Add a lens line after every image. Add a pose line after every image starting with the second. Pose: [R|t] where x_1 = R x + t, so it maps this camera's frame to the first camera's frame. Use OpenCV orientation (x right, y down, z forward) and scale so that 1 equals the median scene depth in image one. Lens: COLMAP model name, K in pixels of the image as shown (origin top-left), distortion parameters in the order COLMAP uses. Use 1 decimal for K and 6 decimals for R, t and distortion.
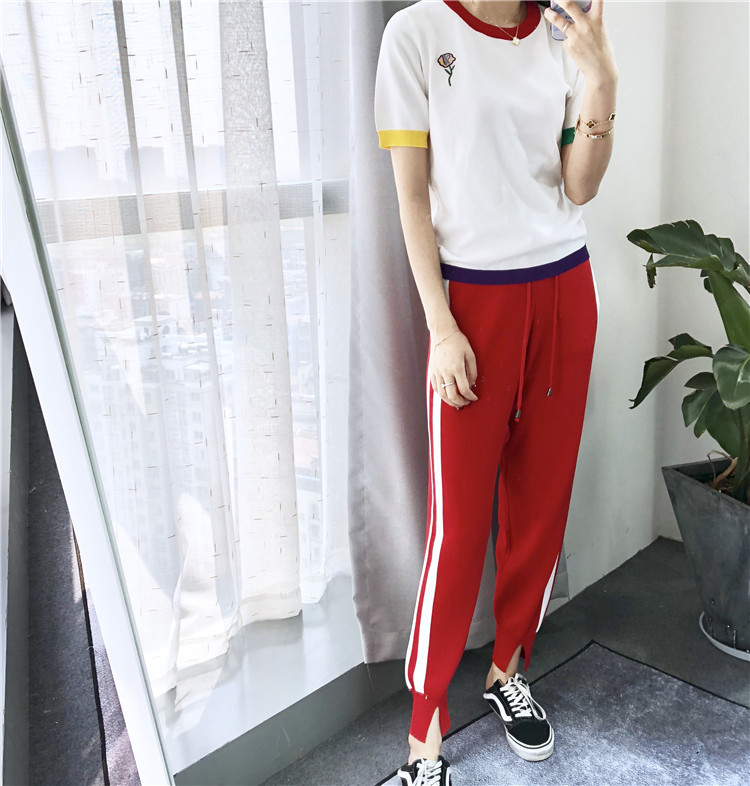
lens RADIAL K [[910.9, 0, 333.5], [0, 910.9, 390.1], [0, 0, 1]] dist [-0.001341, 0.000000]
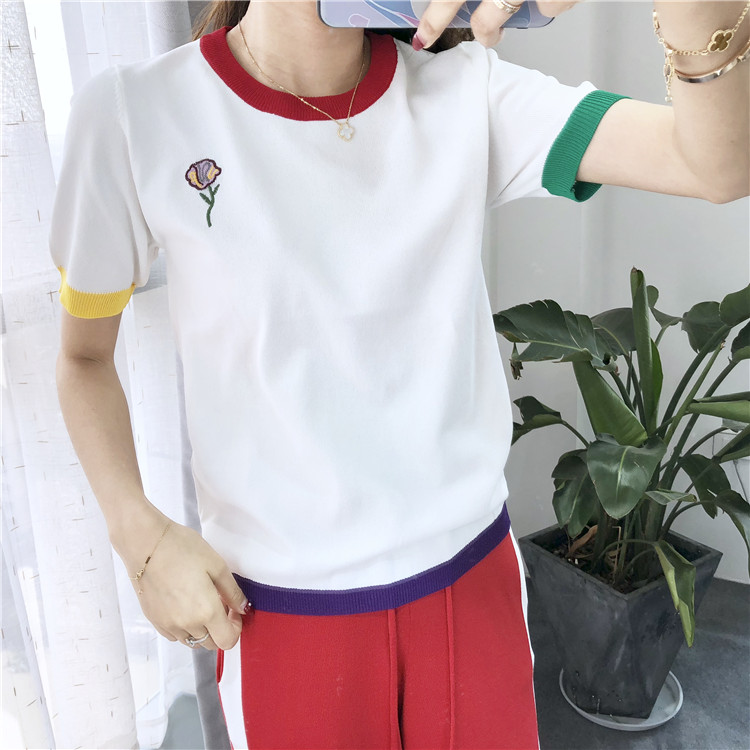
lens RADIAL K [[846.0, 0, 376.3], [0, 846.0, 375.8], [0, 0, 1]] dist [-0.005817, 0.000000]
pose [[0.959025, -0.075887, 0.272969, -0.013937], [0.065037, 0.996699, 0.048593, -0.159789], [-0.275756, -0.028849, 0.960795, 0.221423]]
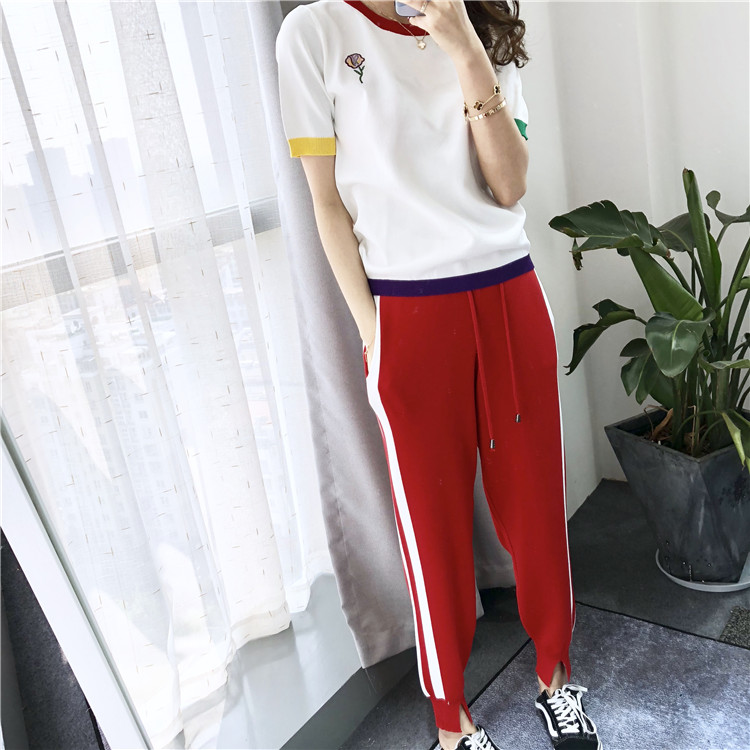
lens RADIAL K [[846.0, 0, 374.0], [0, 846.0, 374.1], [0, 0, 1]] dist [-0.005817, 0.000000]
pose [[0.981047, -0.151443, 0.120882, -0.018570], [0.147294, 0.988175, 0.042599, -0.067521], [-0.125904, -0.023987, 0.991752, 0.057044]]
